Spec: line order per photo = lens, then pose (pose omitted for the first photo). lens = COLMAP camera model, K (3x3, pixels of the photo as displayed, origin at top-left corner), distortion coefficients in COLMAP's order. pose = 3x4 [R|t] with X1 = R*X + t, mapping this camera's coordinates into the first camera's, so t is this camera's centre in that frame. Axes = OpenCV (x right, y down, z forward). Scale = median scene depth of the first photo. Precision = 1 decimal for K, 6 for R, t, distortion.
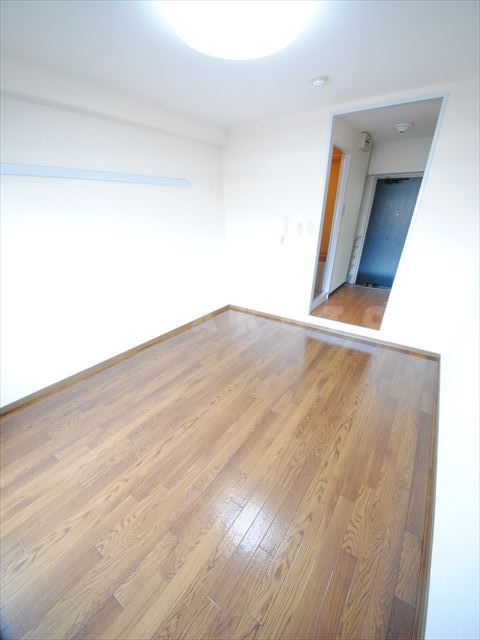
lens RADIAL K [[230.7, 0, 240.0], [0, 230.7, 320.0], [0, 0, 1]] dist [-0.039495, 0.000120]
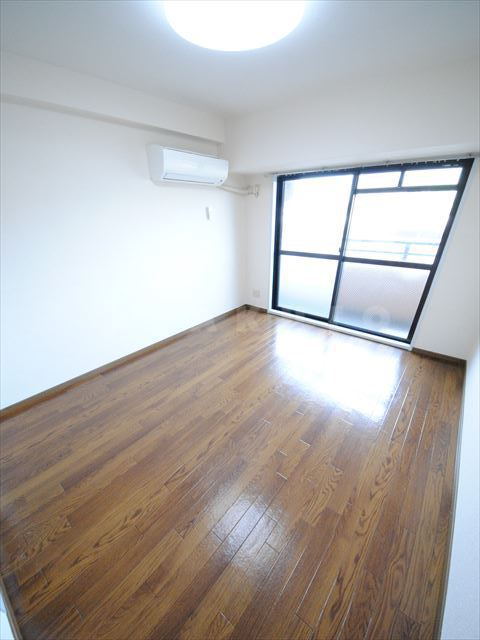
lens RADIAL K [[230.7, 0, 240.0], [0, 230.7, 320.0], [0, 0, 1]] dist [-0.039495, 0.000120]
pose [[-0.997131, -0.048571, 0.058050, -0.557266], [0.012832, 0.647366, 0.762072, -0.617339], [-0.074595, 0.760630, -0.644885, 1.302861]]
